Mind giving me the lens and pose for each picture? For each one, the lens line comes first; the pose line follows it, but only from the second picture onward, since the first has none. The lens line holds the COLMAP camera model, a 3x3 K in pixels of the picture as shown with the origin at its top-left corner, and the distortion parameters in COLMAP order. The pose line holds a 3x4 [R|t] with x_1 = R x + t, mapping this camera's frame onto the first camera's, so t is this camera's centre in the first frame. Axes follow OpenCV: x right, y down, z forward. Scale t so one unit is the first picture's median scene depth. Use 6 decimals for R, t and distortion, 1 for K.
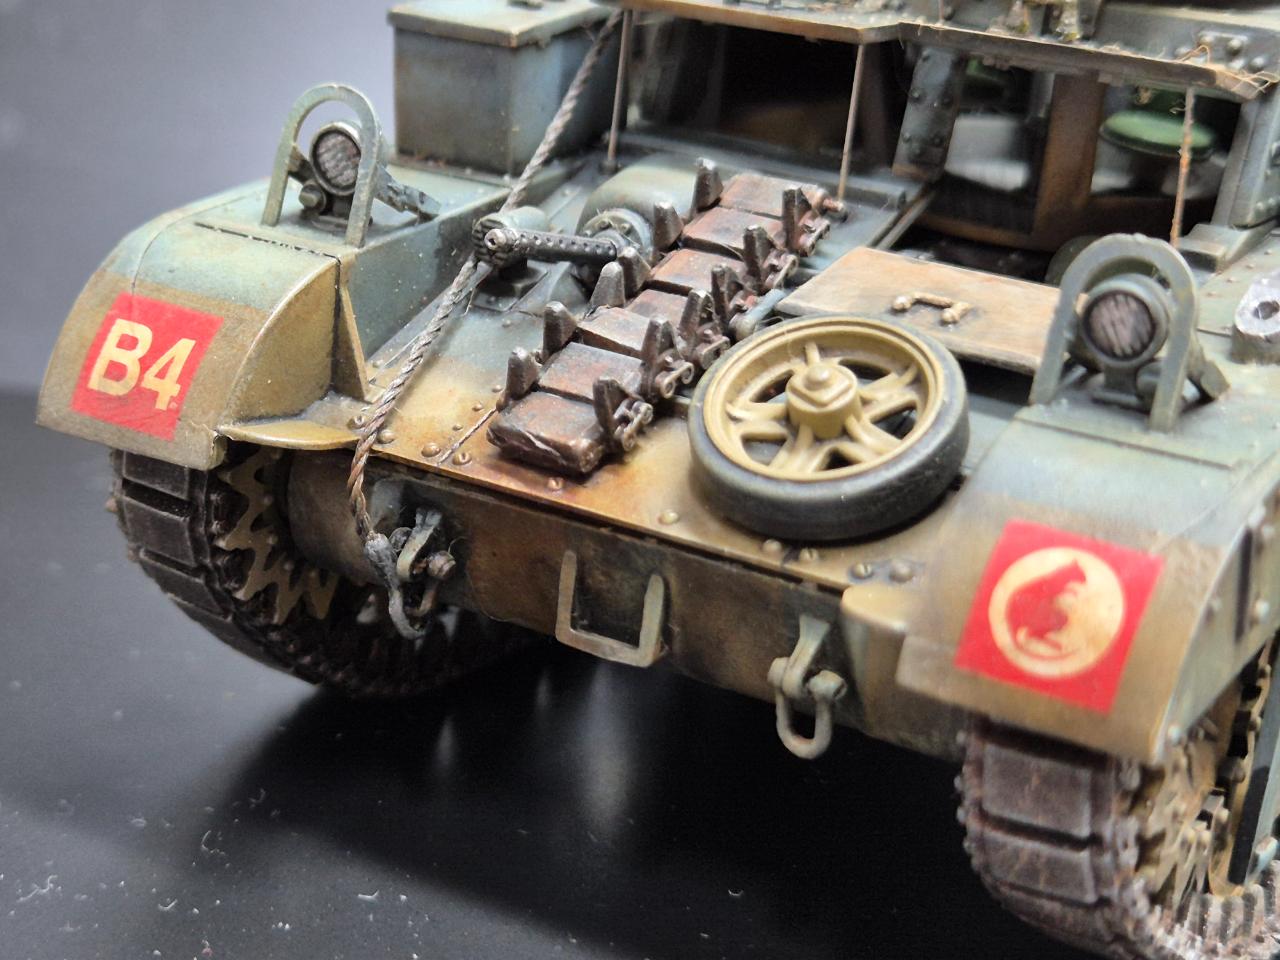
lens RADIAL K [[2602.8, 0, 551.3], [0, 2602.8, 479.4], [0, 0, 1]] dist [0.157337, -1.031506]
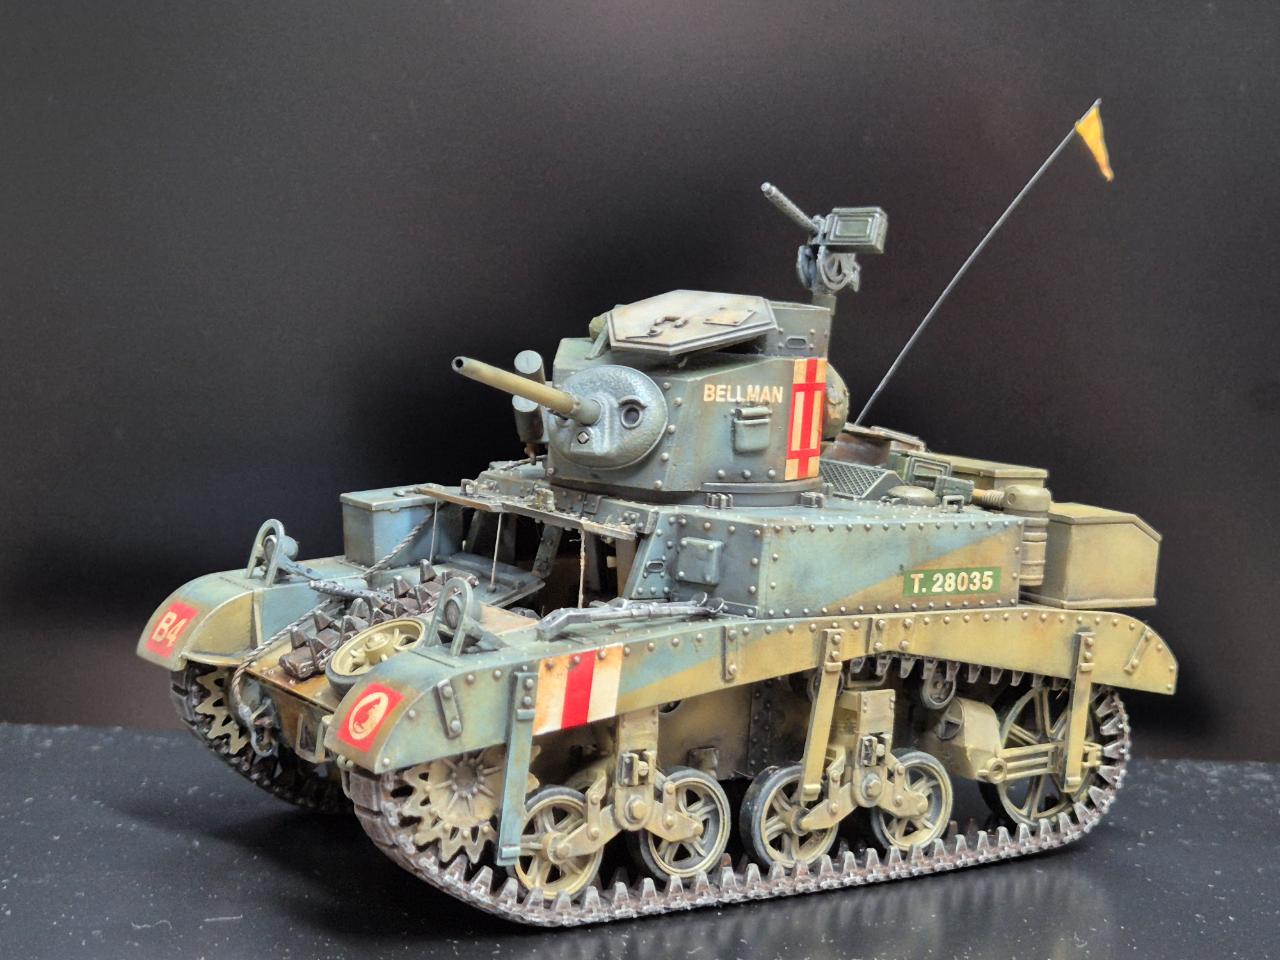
lens RADIAL K [[2279.0, 0, 623.4], [0, 2279.0, 481.8], [0, 0, 1]] dist [0.072491, -0.451714]
pose [[0.924682, 0.025505, -0.379885, 1.023639], [-0.112794, 0.971316, -0.209341, 0.216922], [0.363649, 0.236423, 0.901035, -0.768118]]
